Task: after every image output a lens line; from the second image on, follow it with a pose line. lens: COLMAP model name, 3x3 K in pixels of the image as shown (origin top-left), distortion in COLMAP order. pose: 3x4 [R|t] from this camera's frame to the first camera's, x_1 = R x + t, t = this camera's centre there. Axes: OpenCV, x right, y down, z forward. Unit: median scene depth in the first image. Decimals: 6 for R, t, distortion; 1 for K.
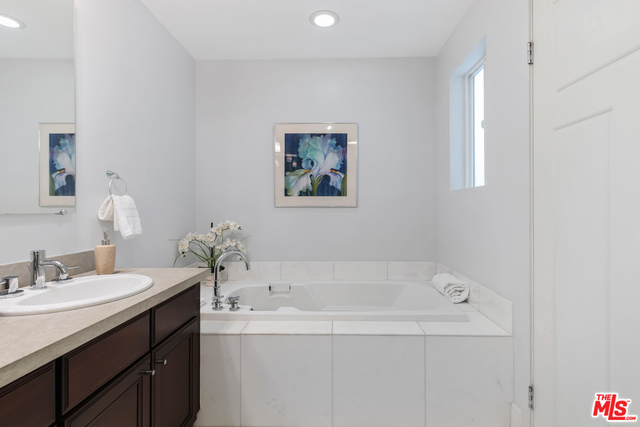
lens RADIAL K [[320.9, 0, 330.8], [0, 320.9, 210.1], [0, 0, 1]] dist [0.006631, 0.000317]
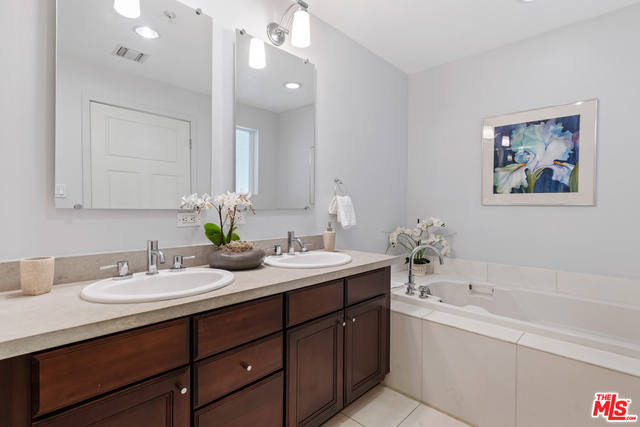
lens RADIAL K [[320.9, 0, 326.0], [0, 320.9, 213.0], [0, 0, 1]] dist [0.006631, 0.000317]
pose [[0.737589, 0.022404, -0.674879, 0.206807], [-0.010779, 0.999713, 0.021408, -0.002847], [0.675164, -0.008516, 0.737618, -0.046877]]
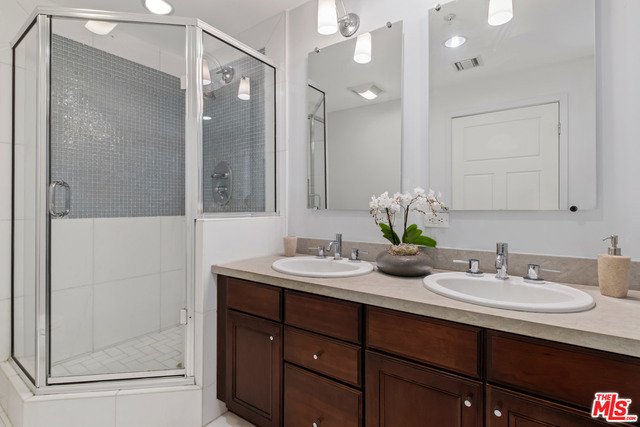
lens RADIAL K [[320.9, 0, 323.9], [0, 320.9, 208.1], [0, 0, 1]] dist [0.006631, 0.000317]
pose [[-0.582295, 0.009826, -0.812918, 0.220669], [0.005967, 0.999952, 0.007813, -0.004826], [0.812956, -0.000302, -0.582325, 0.759579]]
